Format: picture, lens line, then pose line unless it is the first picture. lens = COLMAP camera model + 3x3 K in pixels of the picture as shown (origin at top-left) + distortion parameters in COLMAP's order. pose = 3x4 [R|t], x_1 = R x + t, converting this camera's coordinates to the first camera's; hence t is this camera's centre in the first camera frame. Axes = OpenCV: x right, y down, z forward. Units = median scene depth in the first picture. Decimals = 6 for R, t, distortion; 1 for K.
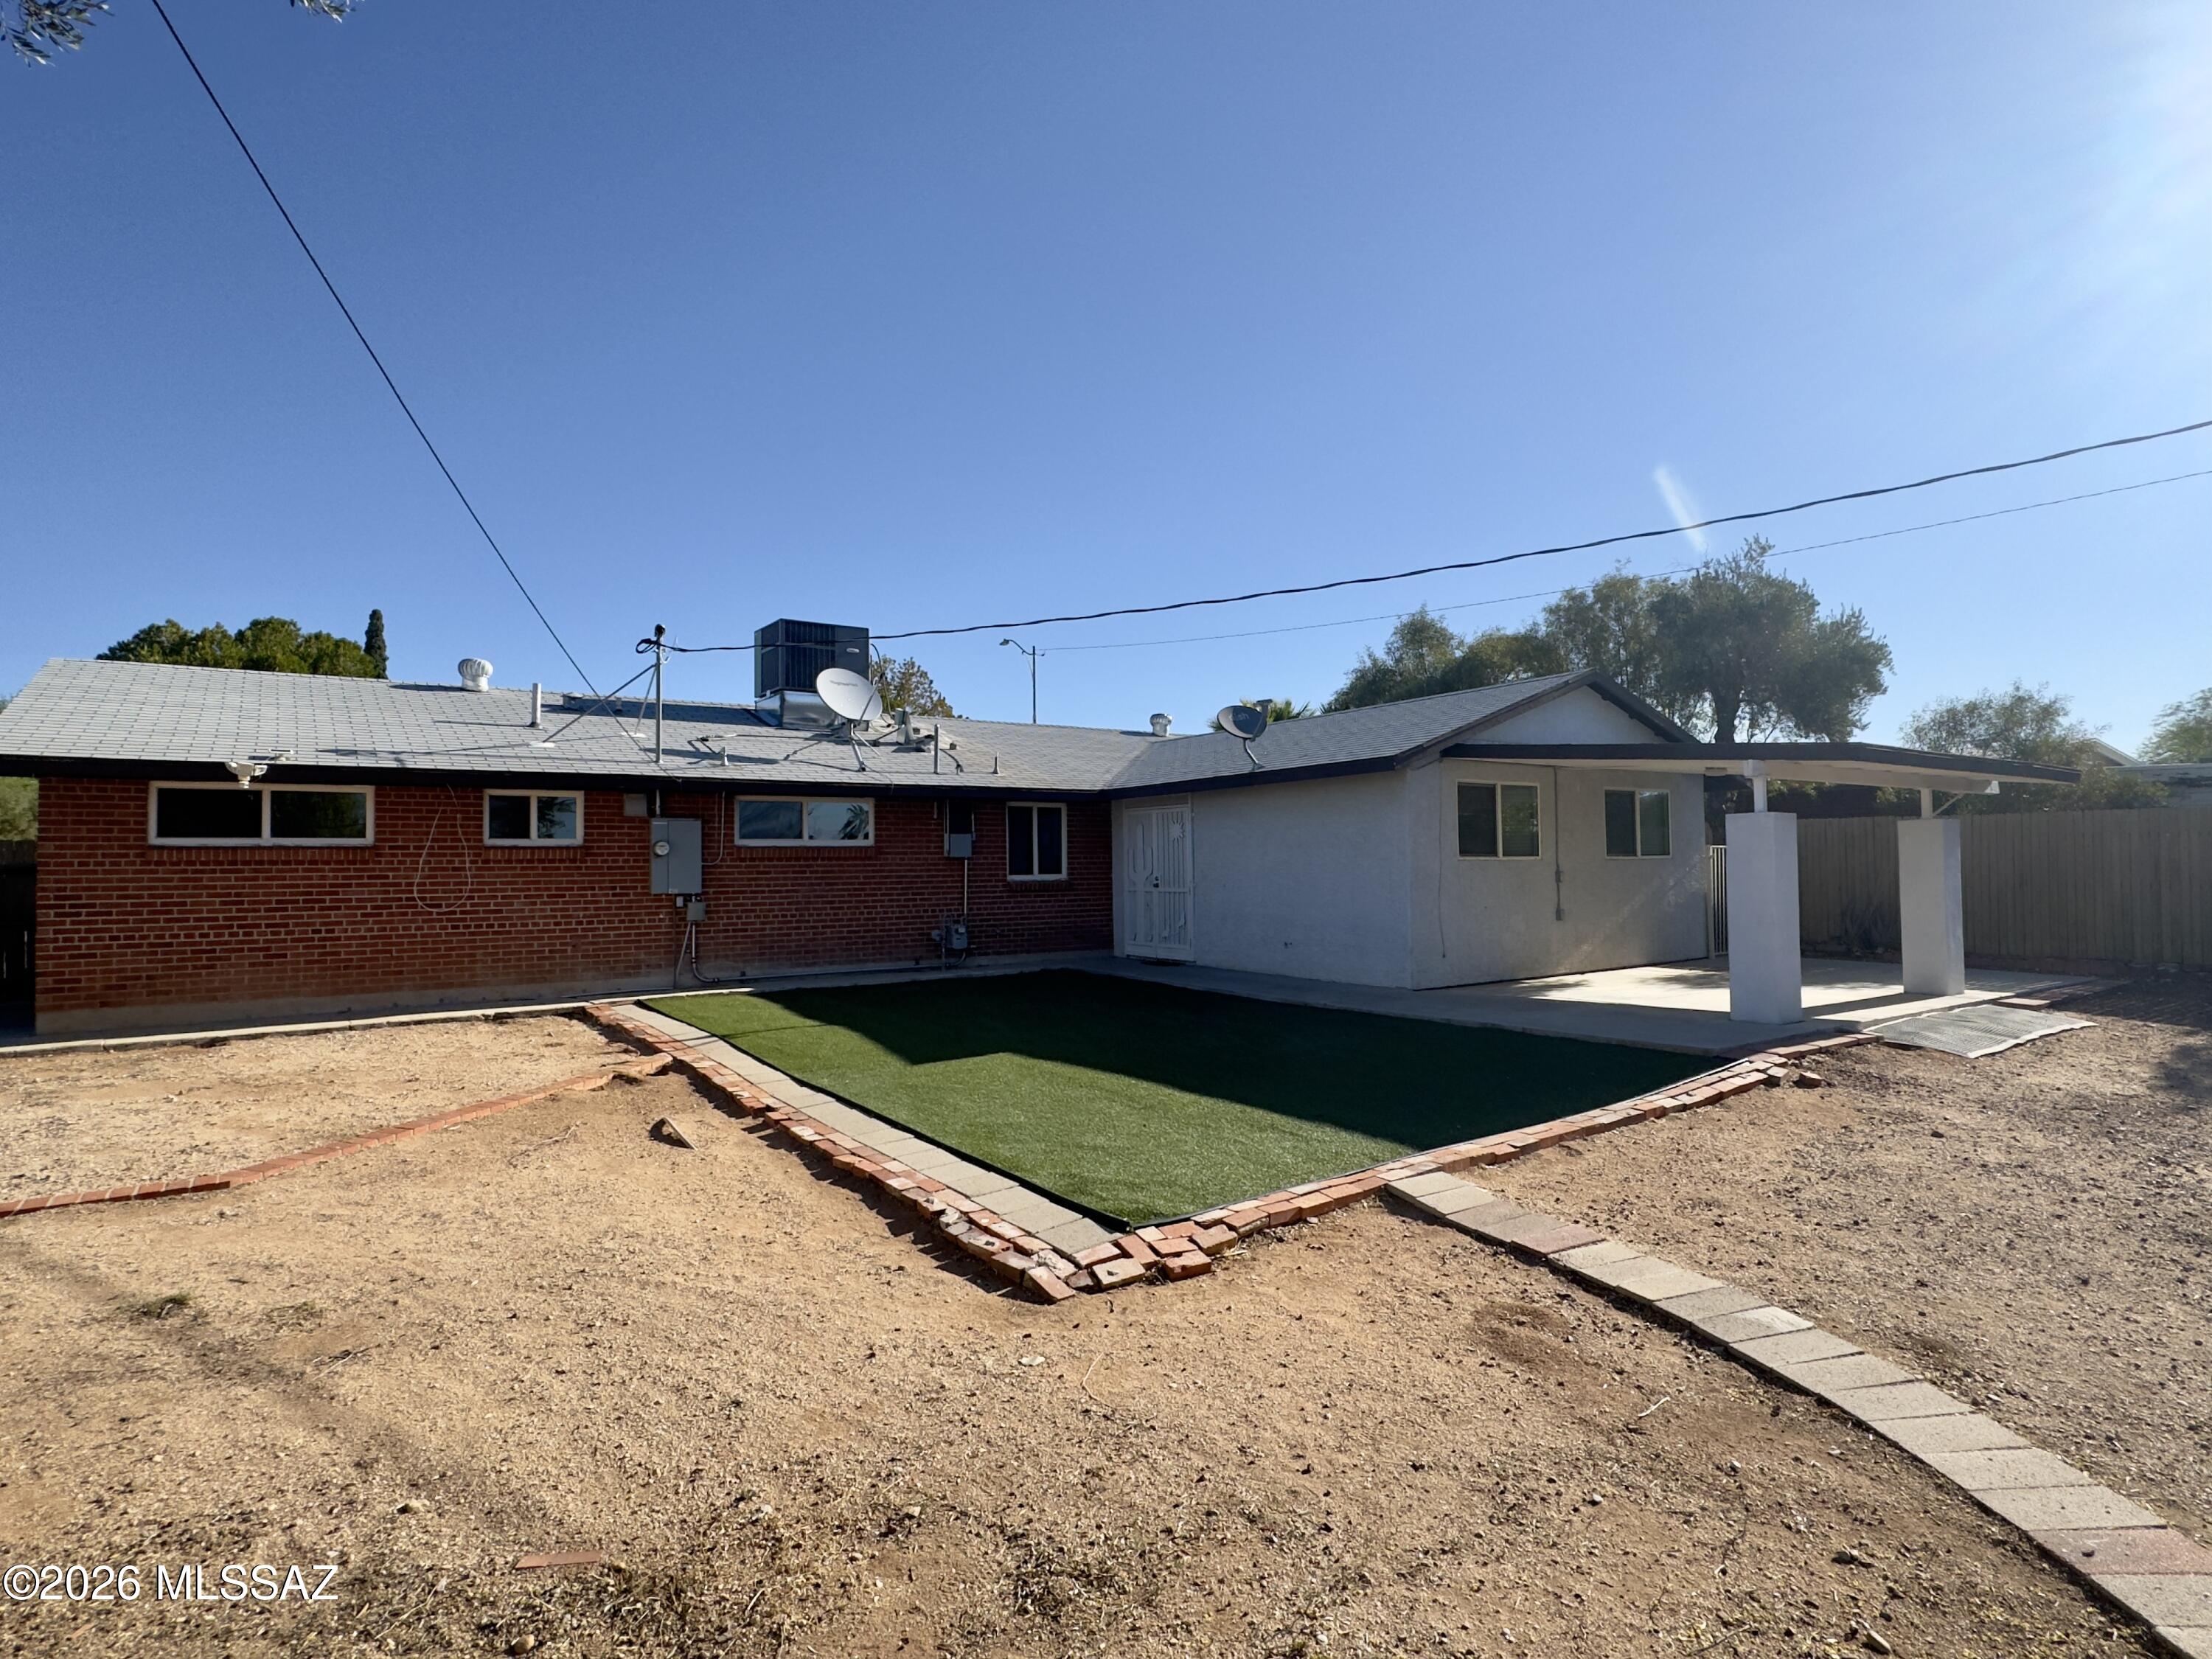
lens RADIAL K [[1198.8, 0, 1102.8], [0, 1198.8, 829.7], [0, 0, 1]] dist [-0.001847, 0.001037]
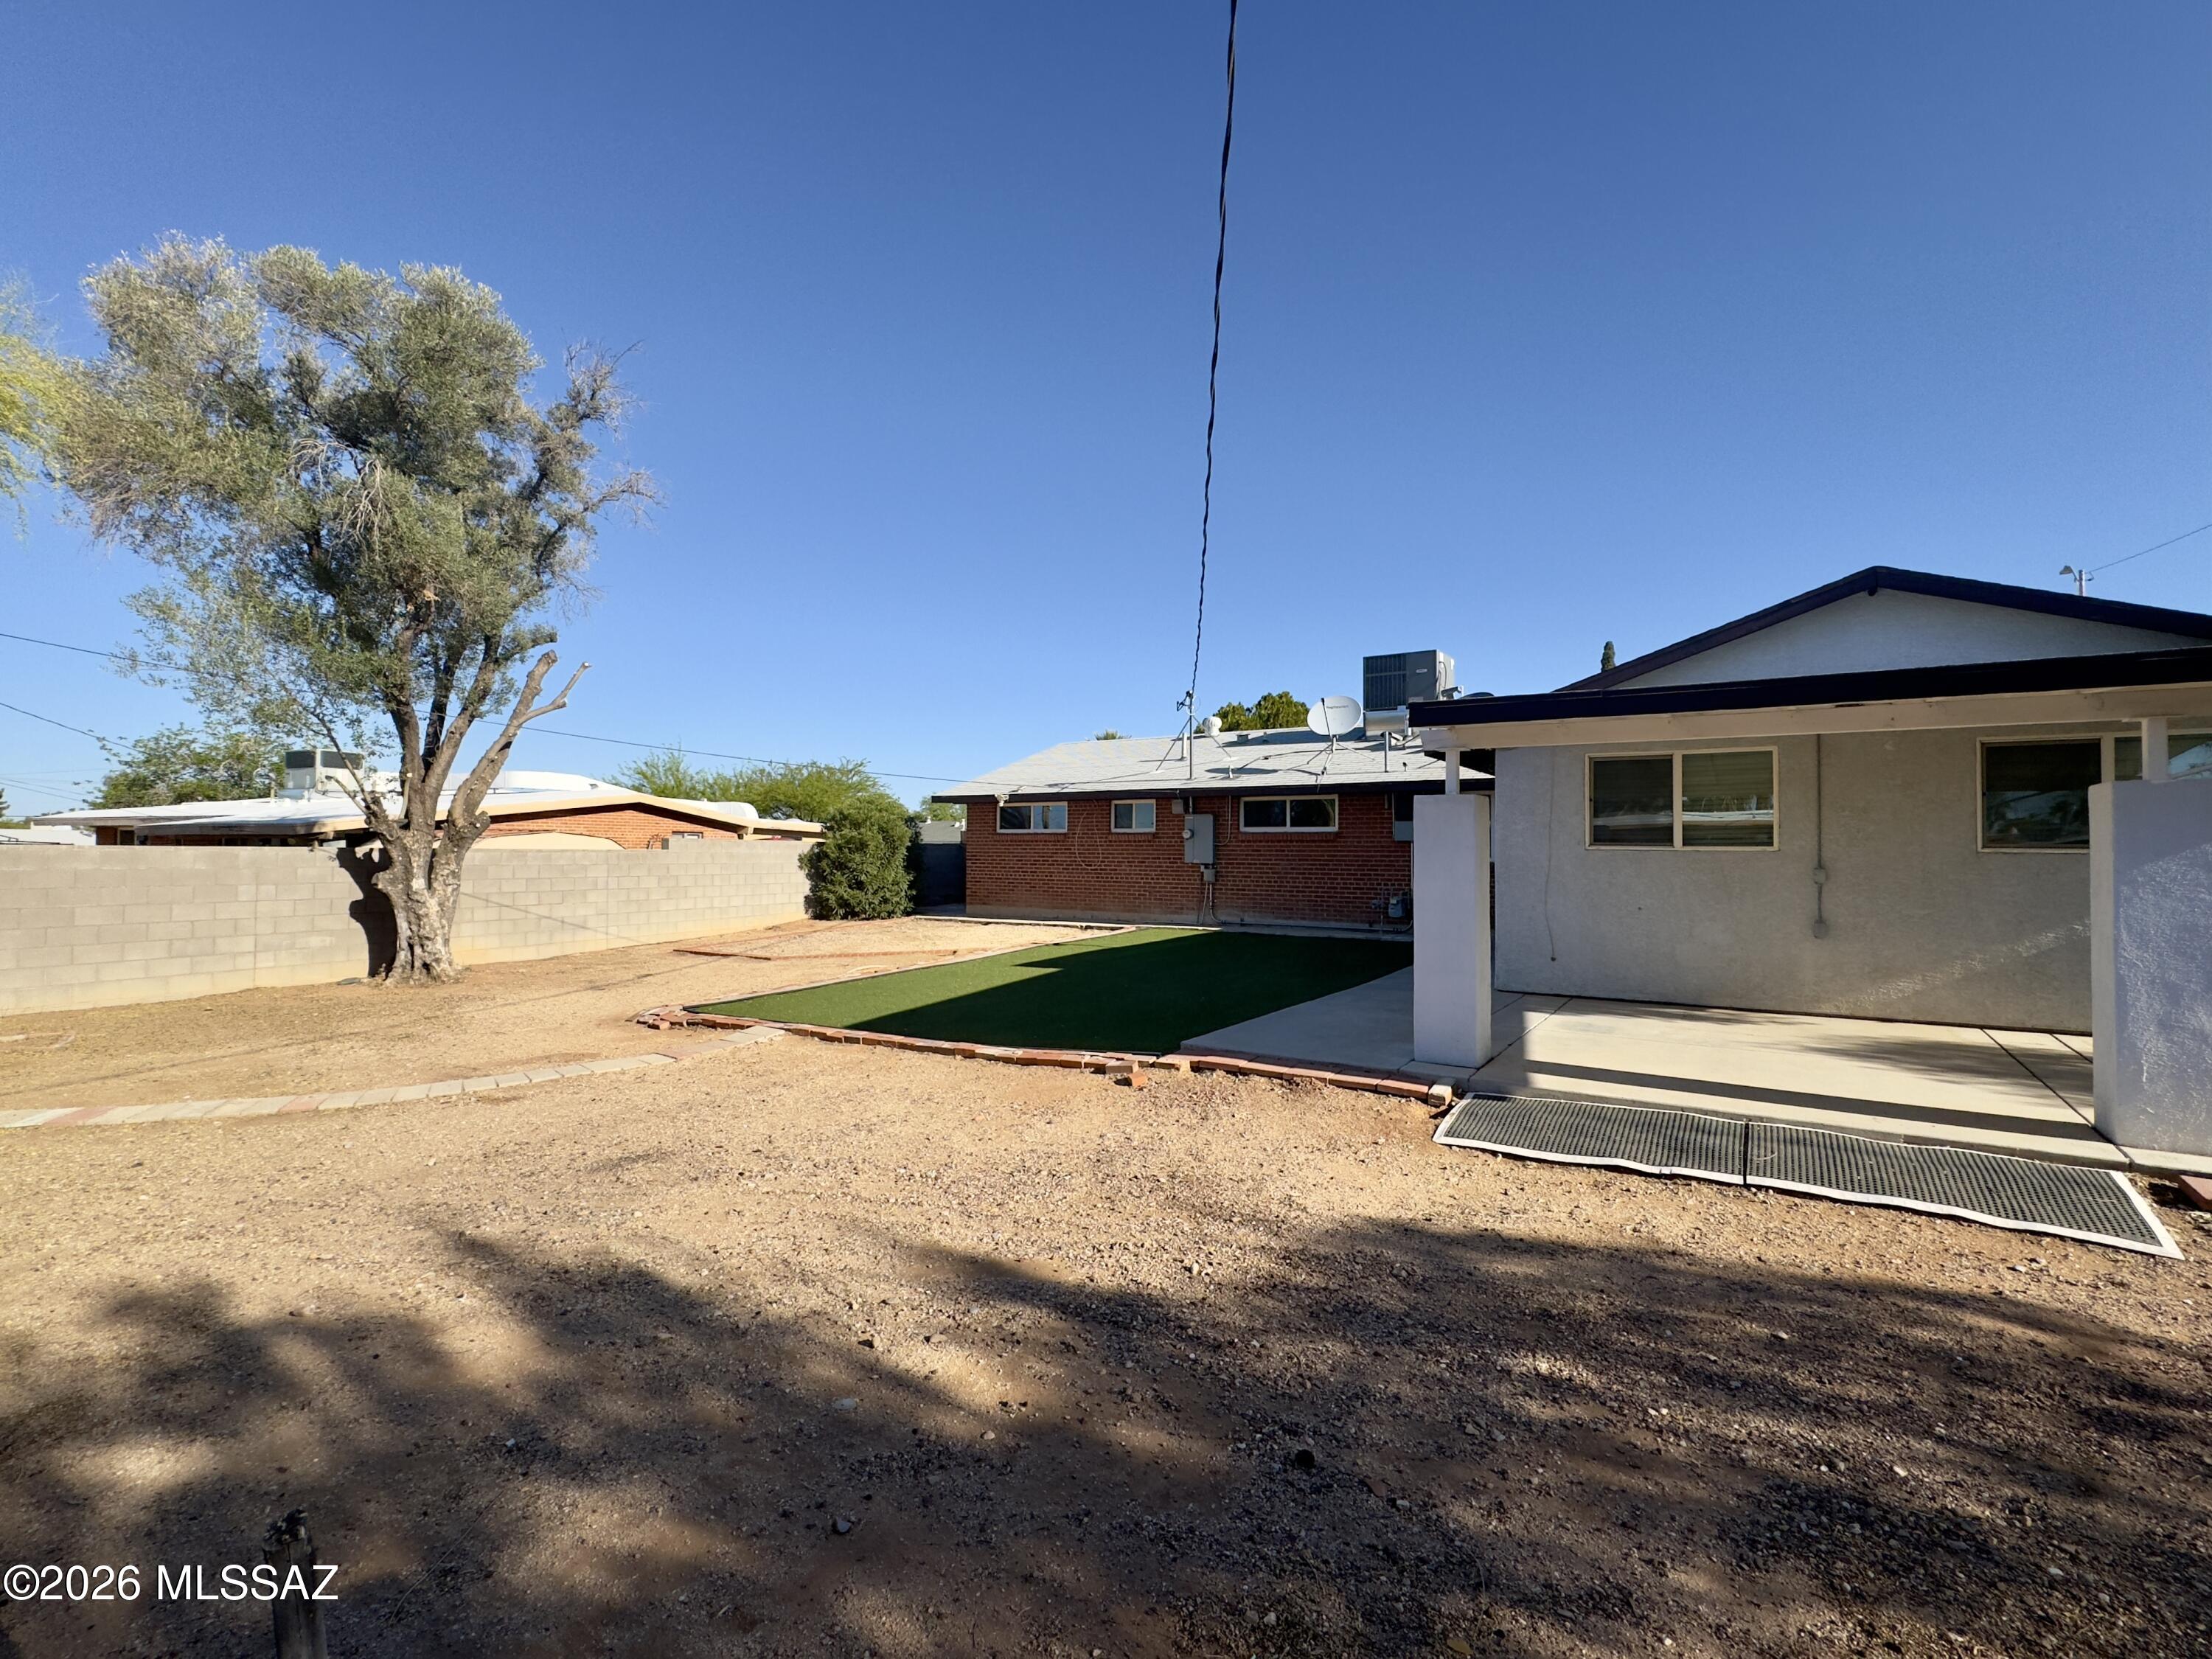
lens RADIAL K [[996.2, 0, 1099.1], [0, 996.2, 830.4], [0, 0, 1]] dist [0.001831, 0.000312]
pose [[0.376271, -0.001033, -0.926509, 0.931607], [0.020256, 0.999770, 0.007112, -0.000816], [0.926288, -0.021443, 0.376205, 0.471372]]
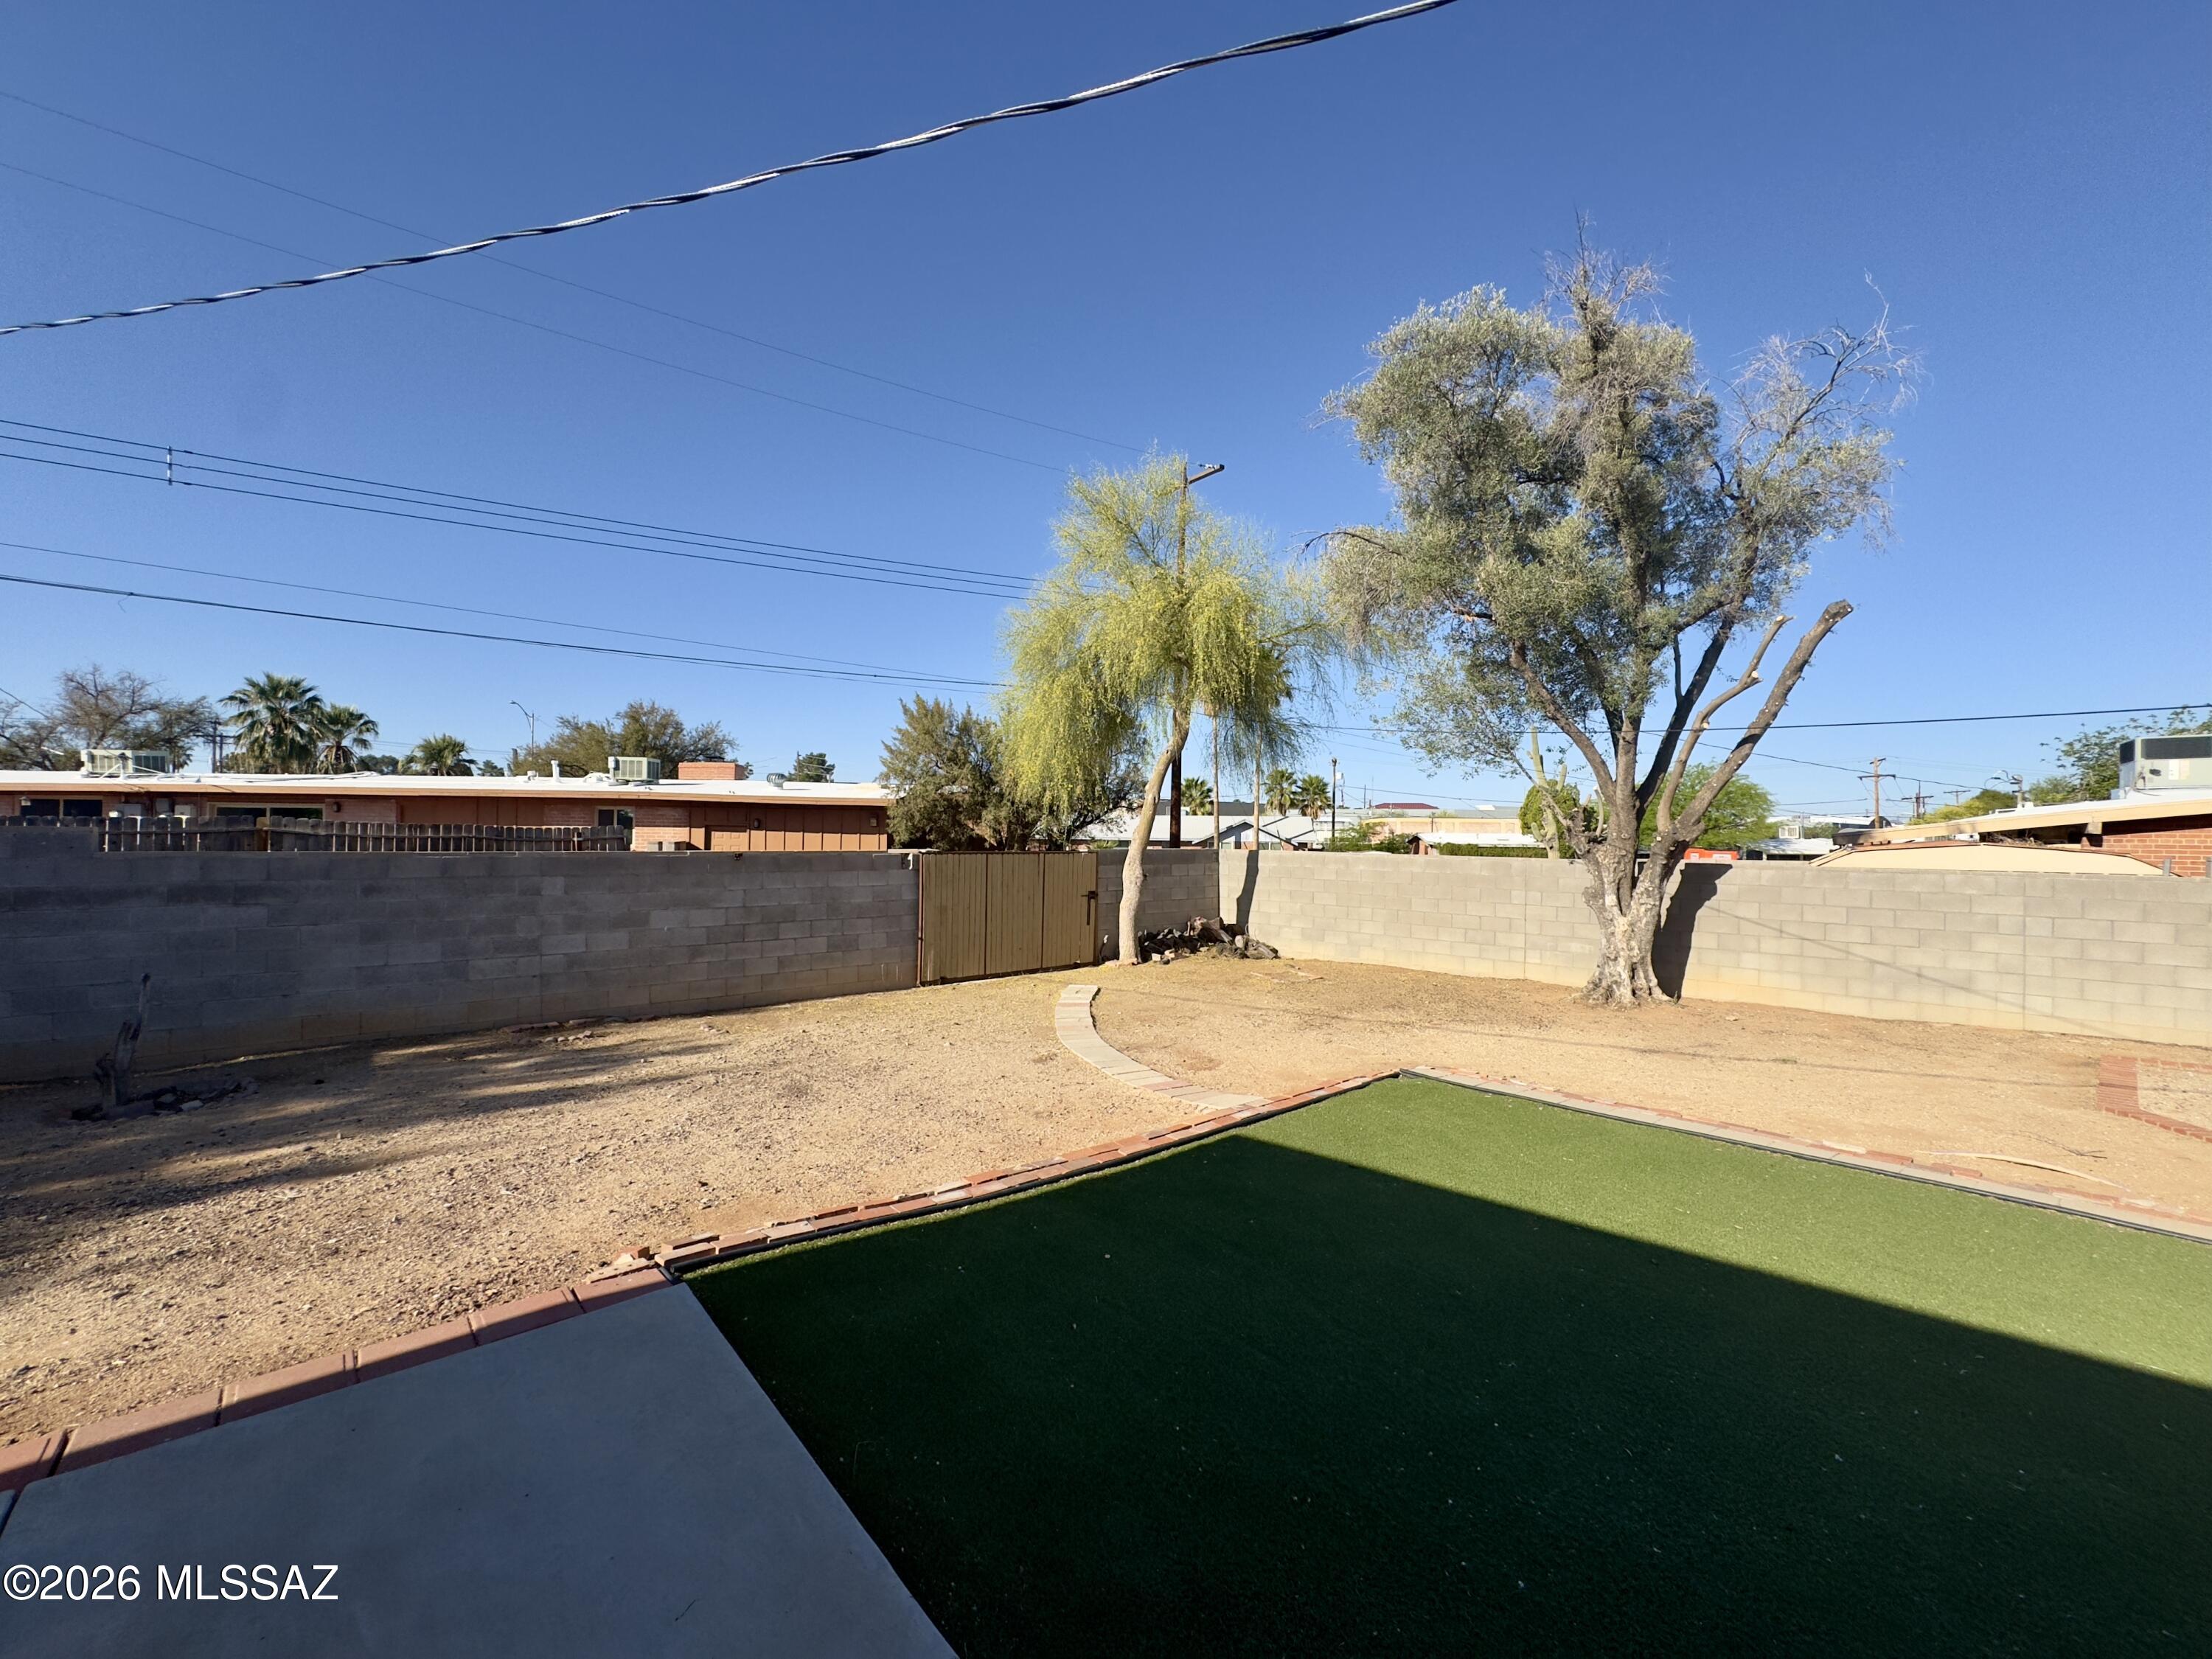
lens RADIAL K [[879.0, 0, 1105.4], [0, 879.0, 826.8], [0, 0, 1]] dist [-0.001603, -0.000106]
pose [[-0.993338, 0.003576, -0.115186, 0.279282], [0.007947, 0.999265, -0.037503, 0.003799], [0.114967, -0.038169, -0.992636, 1.039166]]
